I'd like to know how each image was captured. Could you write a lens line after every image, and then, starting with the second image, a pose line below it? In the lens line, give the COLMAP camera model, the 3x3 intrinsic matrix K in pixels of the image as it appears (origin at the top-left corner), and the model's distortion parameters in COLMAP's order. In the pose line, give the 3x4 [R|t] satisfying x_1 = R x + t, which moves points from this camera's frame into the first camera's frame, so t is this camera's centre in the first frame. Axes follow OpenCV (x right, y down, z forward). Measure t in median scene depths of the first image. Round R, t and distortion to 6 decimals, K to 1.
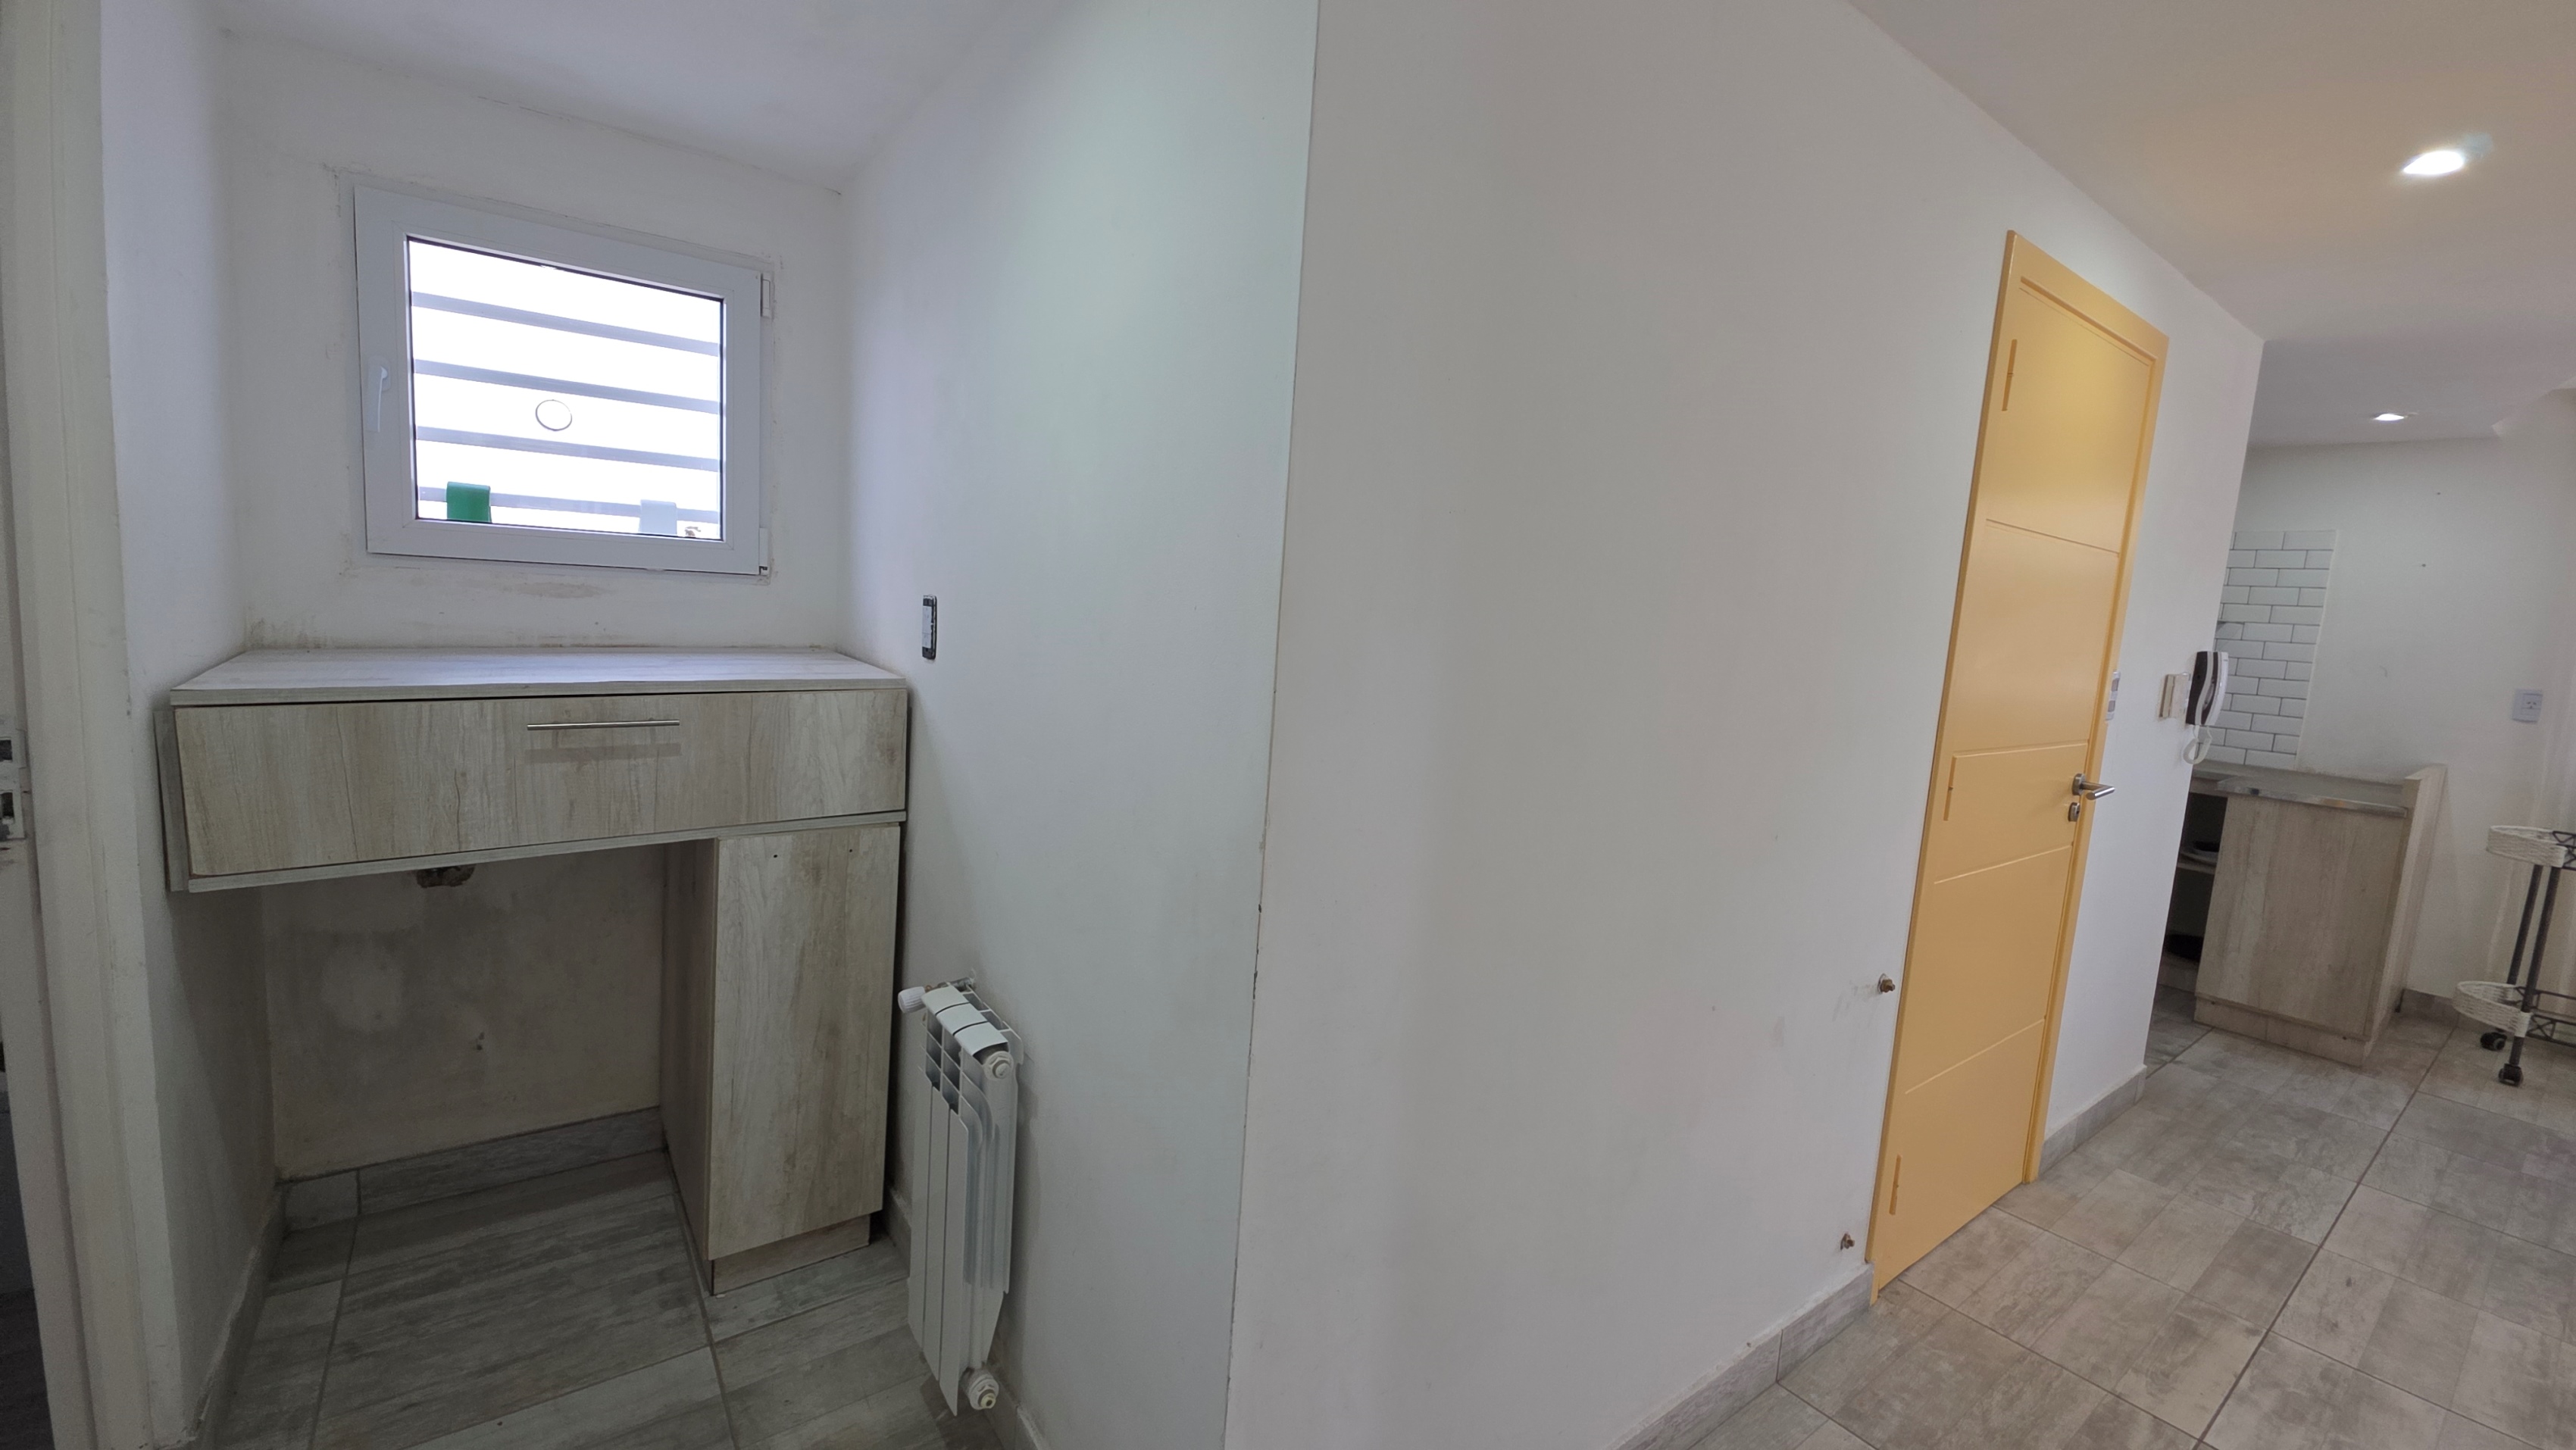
lens RADIAL K [[1023.4, 0, 1287.4], [0, 1023.4, 711.0], [0, 0, 1]] dist [0.015799, -0.009922]
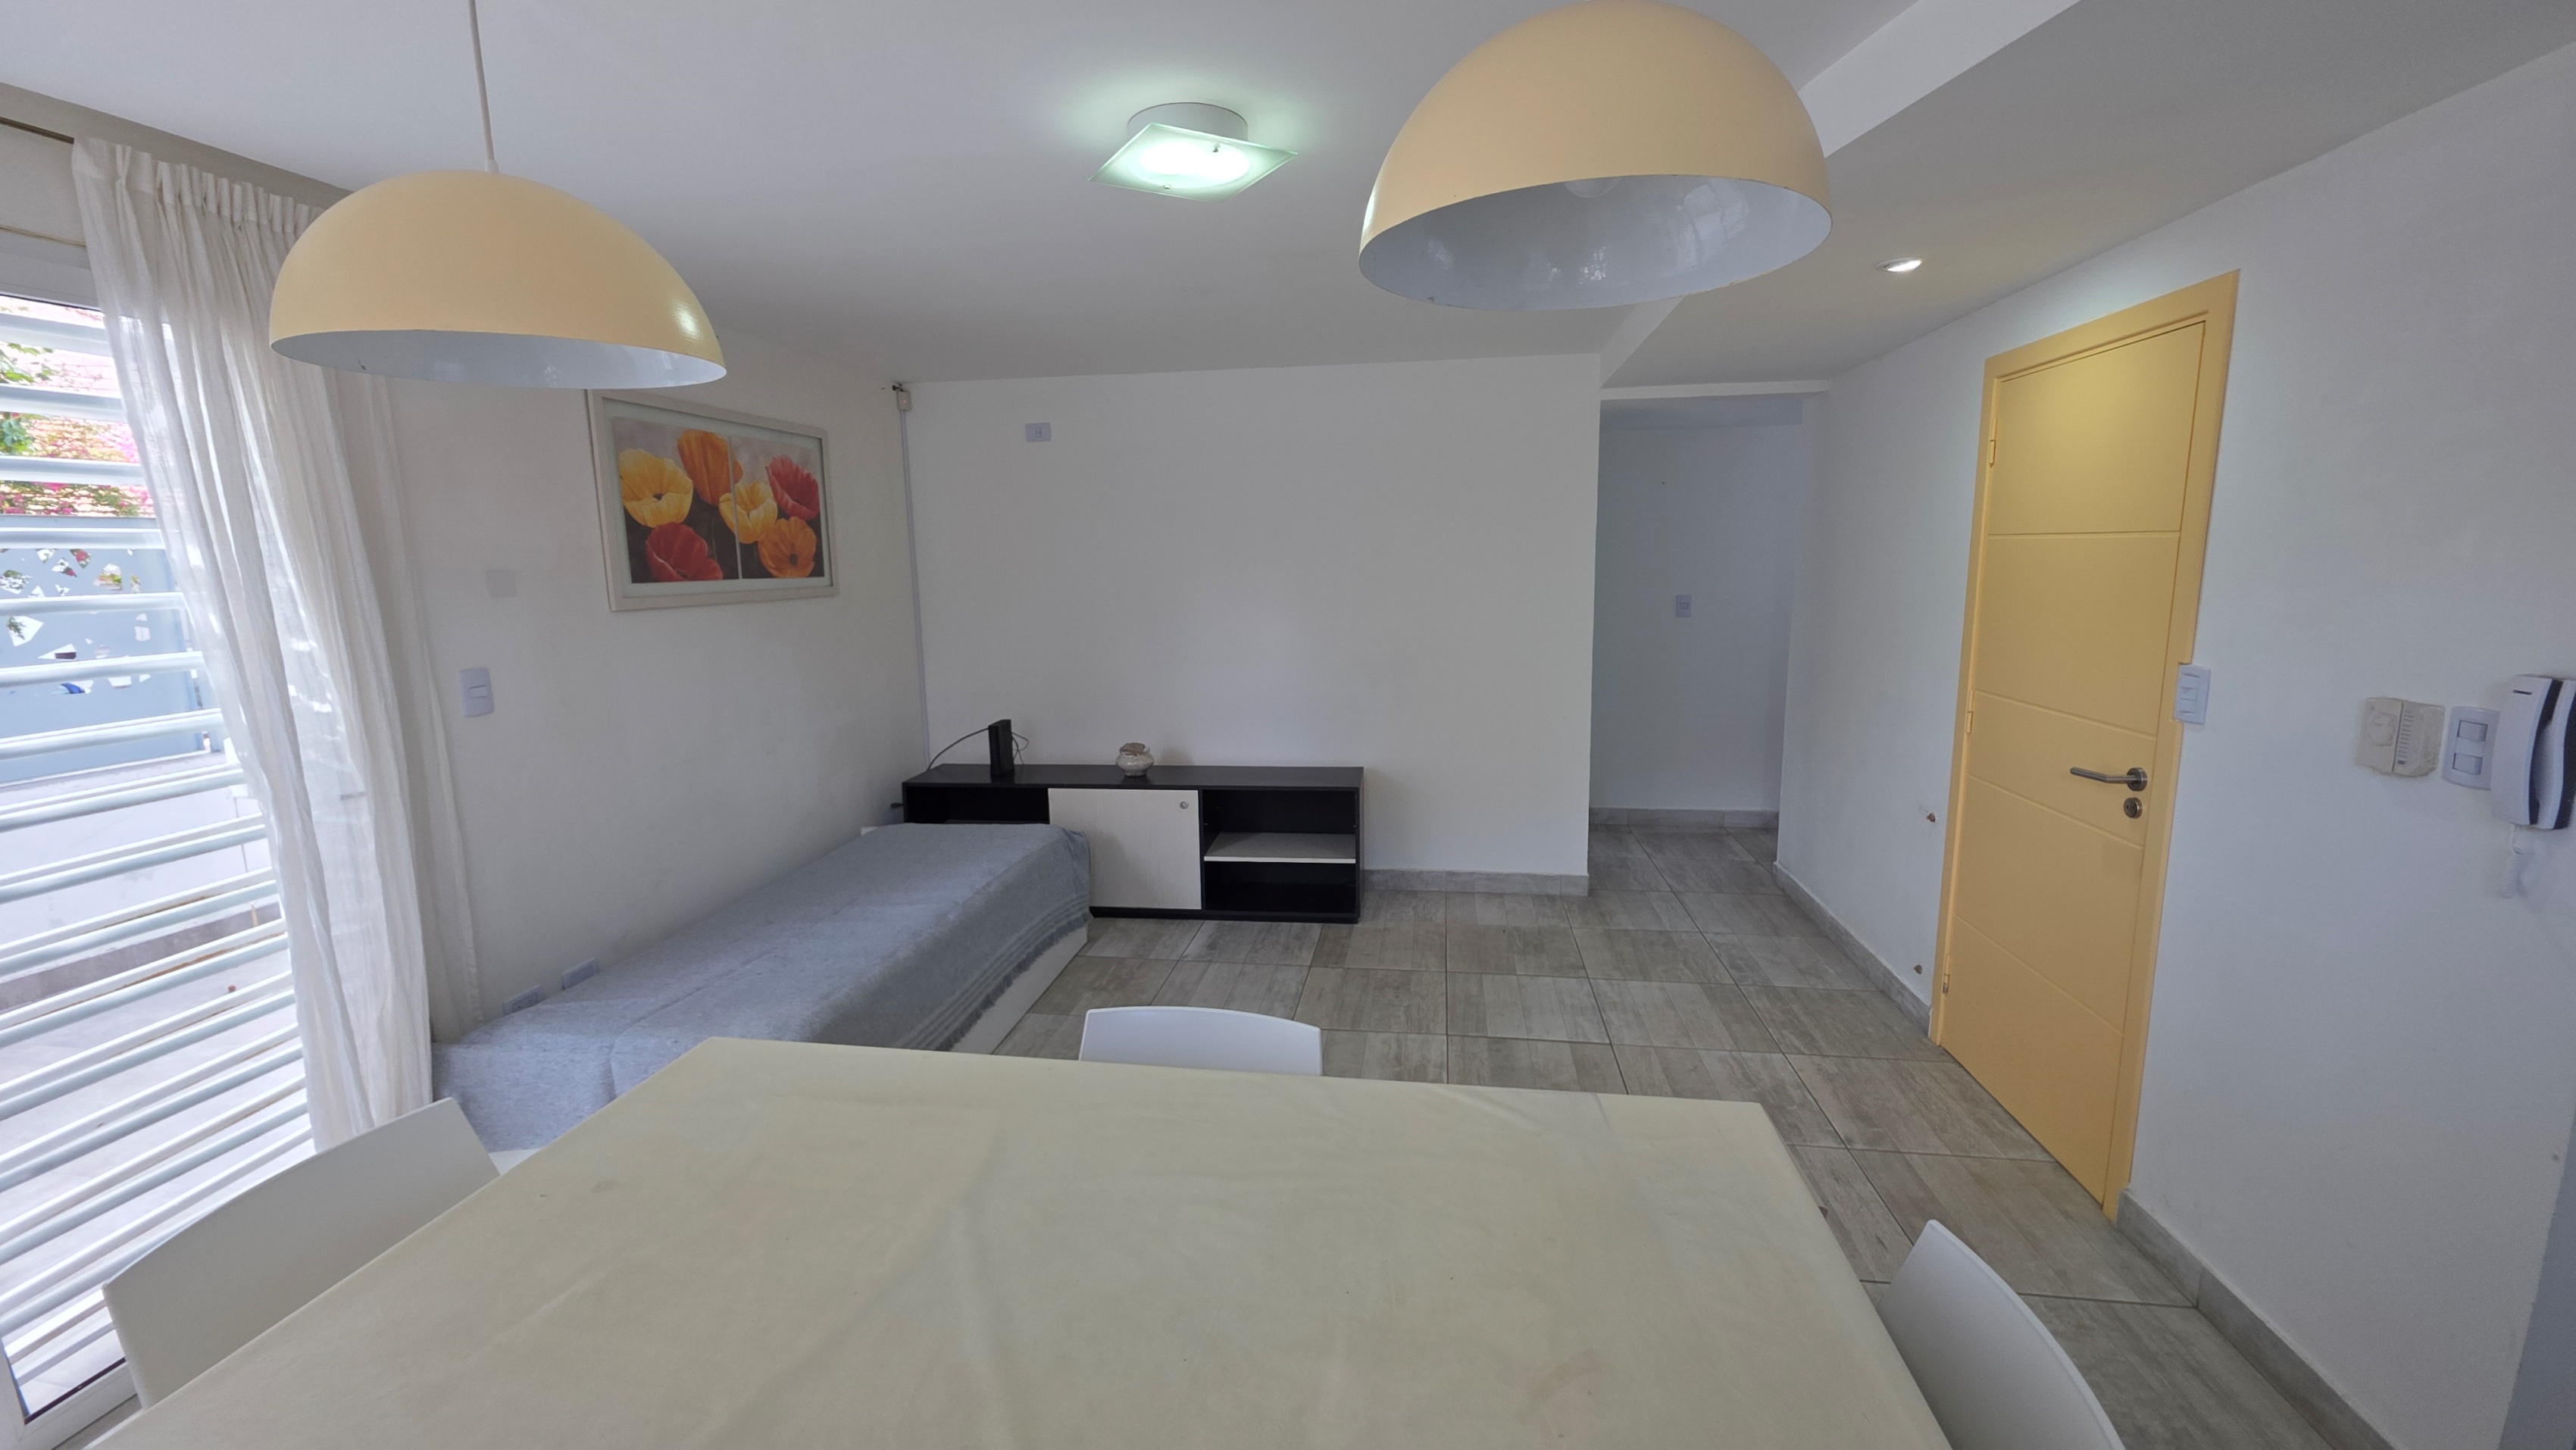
lens RADIAL K [[1023.4, 0, 1287.4], [0, 1023.4, 711.0], [0, 0, 1]] dist [0.015799, -0.009922]
pose [[-0.706217, 0.055008, -0.705855, 1.653669], [-0.108638, 0.976751, 0.184813, -0.066804], [0.699611, 0.207200, -0.683822, 0.906470]]
